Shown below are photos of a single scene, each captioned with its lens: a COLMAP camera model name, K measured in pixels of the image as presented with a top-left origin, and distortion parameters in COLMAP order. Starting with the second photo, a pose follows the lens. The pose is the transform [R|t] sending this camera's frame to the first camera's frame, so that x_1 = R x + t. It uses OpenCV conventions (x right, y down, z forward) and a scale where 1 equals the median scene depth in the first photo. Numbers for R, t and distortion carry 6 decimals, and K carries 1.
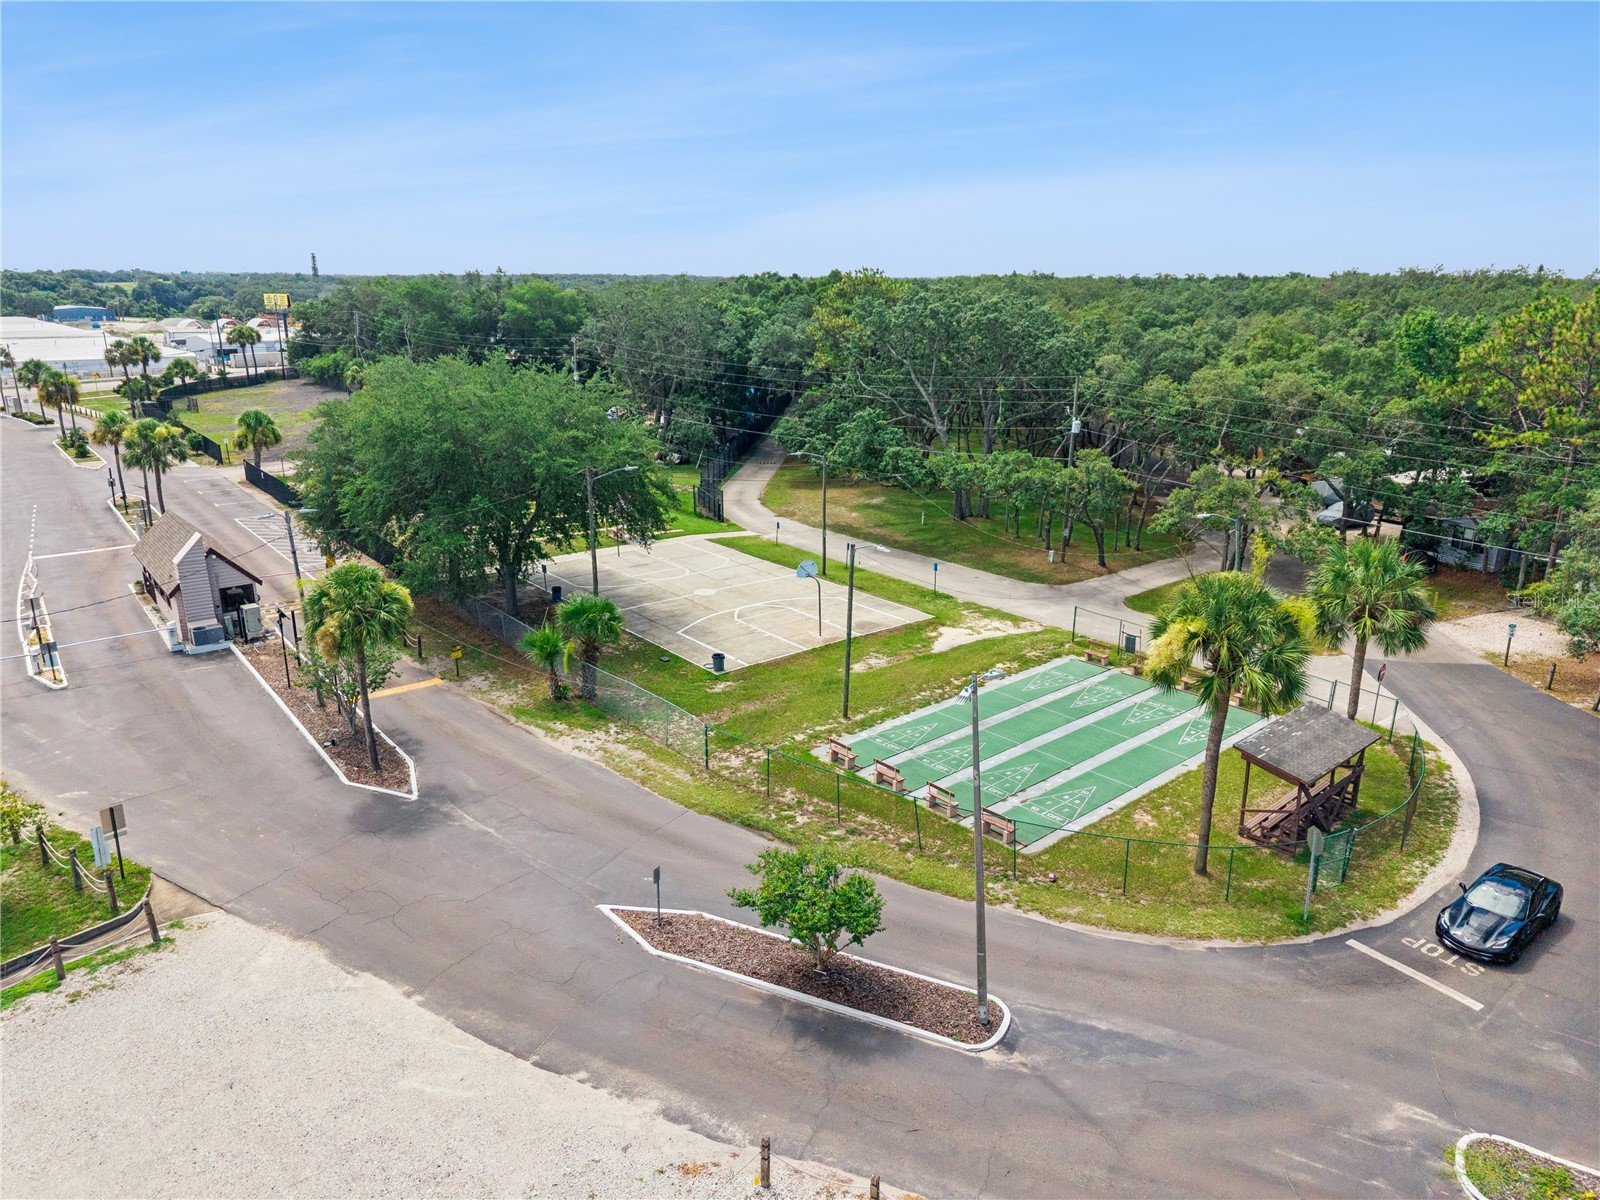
lens RADIAL K [[1103.0, 0, 795.5], [0, 1103.0, 575.7], [0, 0, 1]] dist [0.053072, -0.083992]
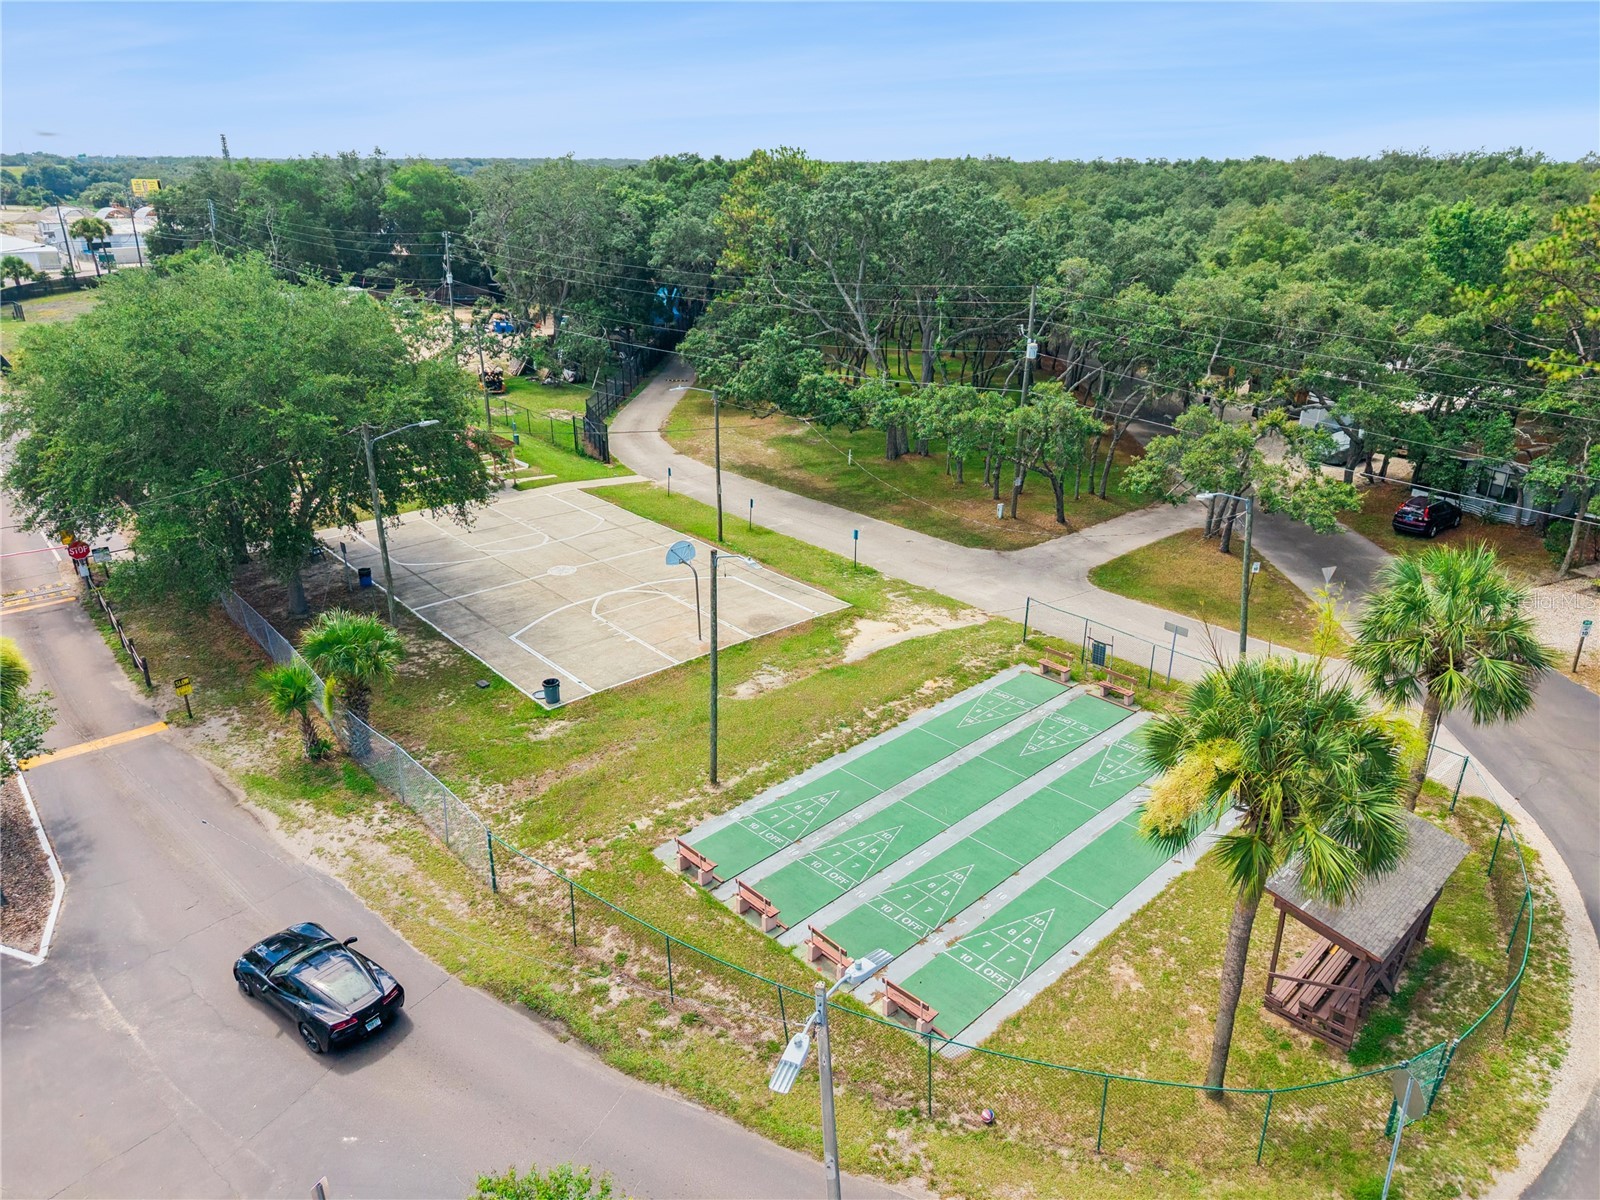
lens RADIAL K [[1107.6, 0, 800.8], [0, 1107.6, 590.8], [0, 0, 1]] dist [0.025067, -0.025893]
pose [[0.998893, -0.015930, 0.044250, 0.051586], [0.011193, 0.994377, 0.105305, -0.051350], [-0.045679, -0.104693, 0.993455, 0.205494]]
